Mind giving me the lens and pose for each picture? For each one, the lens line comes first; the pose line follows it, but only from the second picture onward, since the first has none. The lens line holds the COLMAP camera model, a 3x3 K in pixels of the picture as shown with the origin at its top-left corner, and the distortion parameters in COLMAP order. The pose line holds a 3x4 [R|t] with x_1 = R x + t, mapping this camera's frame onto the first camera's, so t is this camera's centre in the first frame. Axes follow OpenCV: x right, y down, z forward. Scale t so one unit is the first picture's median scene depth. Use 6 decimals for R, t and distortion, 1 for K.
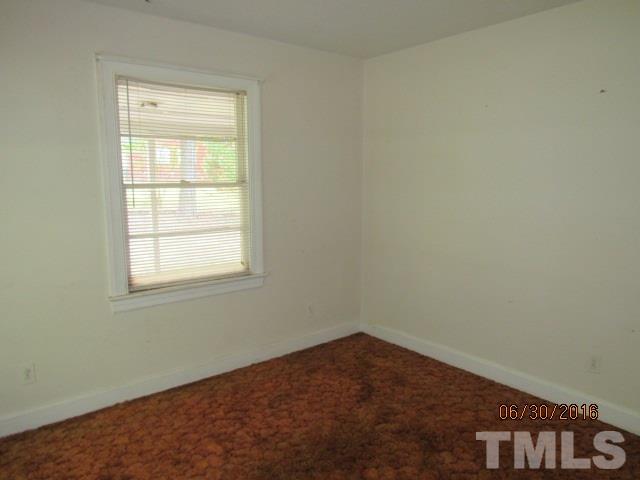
lens RADIAL K [[454.2, 0, 320.8], [0, 454.2, 239.4], [0, 0, 1]] dist [-0.006893, 0.006125]
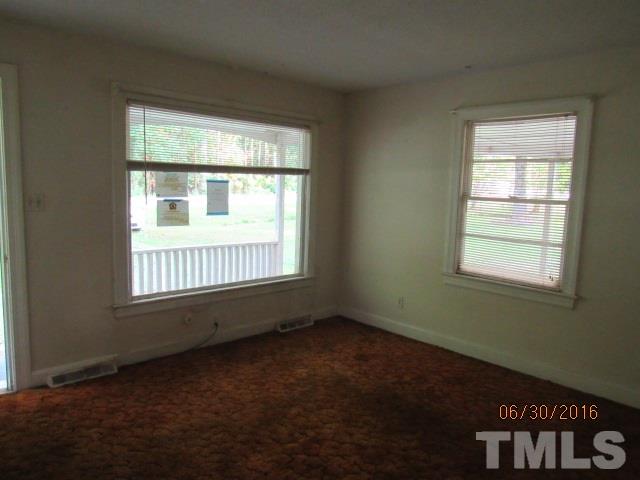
lens RADIAL K [[454.2, 0, 321.2], [0, 454.2, 240.0], [0, 0, 1]] dist [-0.006893, 0.006125]
pose [[0.115679, 0.128851, -0.984894, 0.878989], [-0.171204, 0.979297, 0.108010, -0.062513], [0.978421, 0.156124, 0.135344, 0.381214]]
